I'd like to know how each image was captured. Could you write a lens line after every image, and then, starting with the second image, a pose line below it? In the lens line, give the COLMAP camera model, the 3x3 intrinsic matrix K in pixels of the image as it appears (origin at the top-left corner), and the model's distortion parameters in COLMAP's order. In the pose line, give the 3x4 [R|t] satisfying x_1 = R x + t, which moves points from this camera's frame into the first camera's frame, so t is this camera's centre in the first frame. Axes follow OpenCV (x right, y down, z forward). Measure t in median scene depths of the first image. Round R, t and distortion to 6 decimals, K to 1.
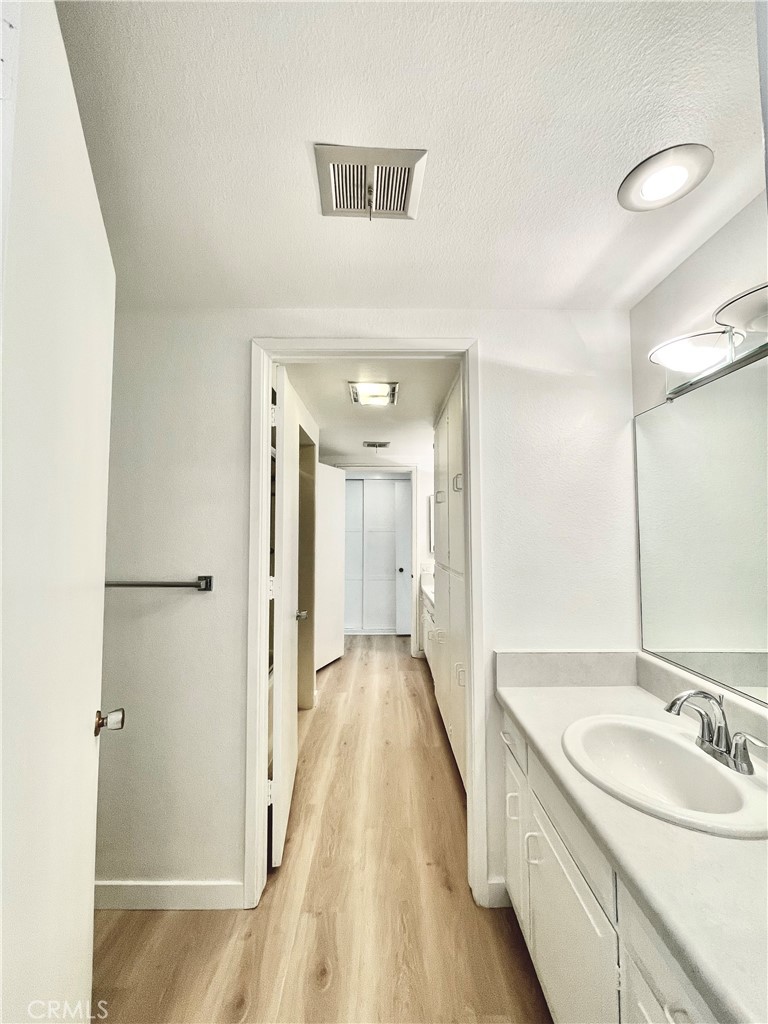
lens RADIAL K [[414.1, 0, 382.0], [0, 414.1, 510.9], [0, 0, 1]] dist [0.001236, 0.000304]
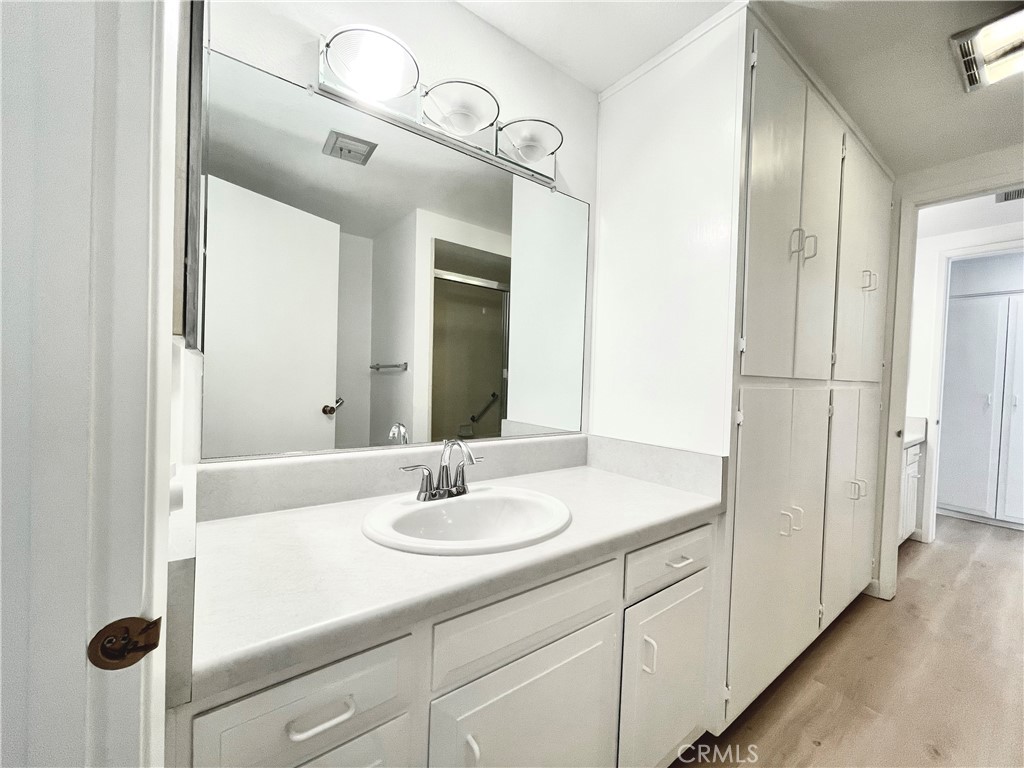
lens RADIAL K [[418.8, 0, 519.0], [0, 418.8, 385.4], [0, 0, 1]] dist [0.001374, -0.000496]
pose [[-0.615842, -0.035640, 0.787063, -0.061698], [-0.077173, 0.996901, -0.015243, 0.199775], [-0.784081, -0.070127, -0.616684, 1.850959]]
